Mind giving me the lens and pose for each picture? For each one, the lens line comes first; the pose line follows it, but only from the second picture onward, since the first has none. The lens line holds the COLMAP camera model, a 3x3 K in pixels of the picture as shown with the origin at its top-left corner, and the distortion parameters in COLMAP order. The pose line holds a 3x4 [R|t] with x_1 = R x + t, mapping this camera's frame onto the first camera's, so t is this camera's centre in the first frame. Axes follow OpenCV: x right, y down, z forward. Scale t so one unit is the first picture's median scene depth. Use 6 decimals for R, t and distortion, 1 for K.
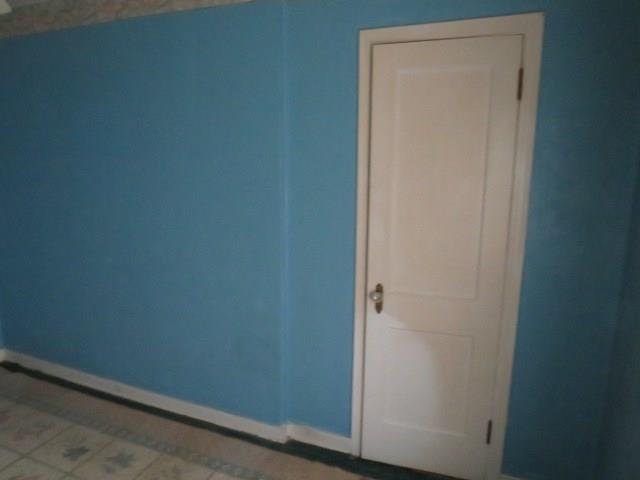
lens RADIAL K [[442.8, 0, 320.2], [0, 442.8, 246.0], [0, 0, 1]] dist [-0.041106, 0.015481]
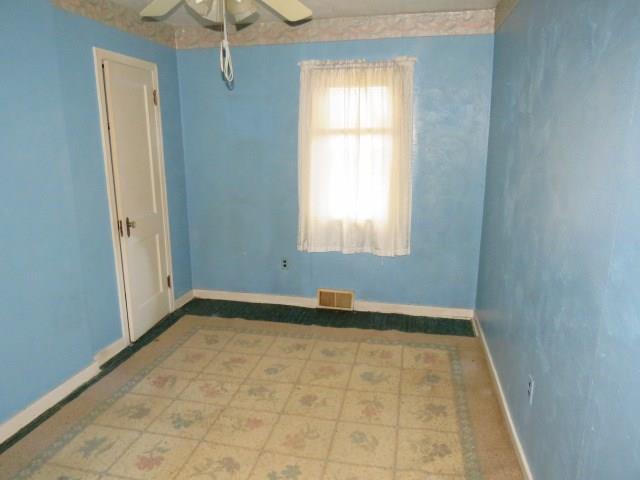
lens RADIAL K [[442.8, 0, 321.7], [0, 442.8, 238.1], [0, 0, 1]] dist [-0.041106, 0.015481]
pose [[-0.166119, -0.238340, 0.956869, -1.324335], [0.174510, 0.947931, 0.266410, -0.124001], [-0.970541, 0.211239, -0.115877, 0.489182]]
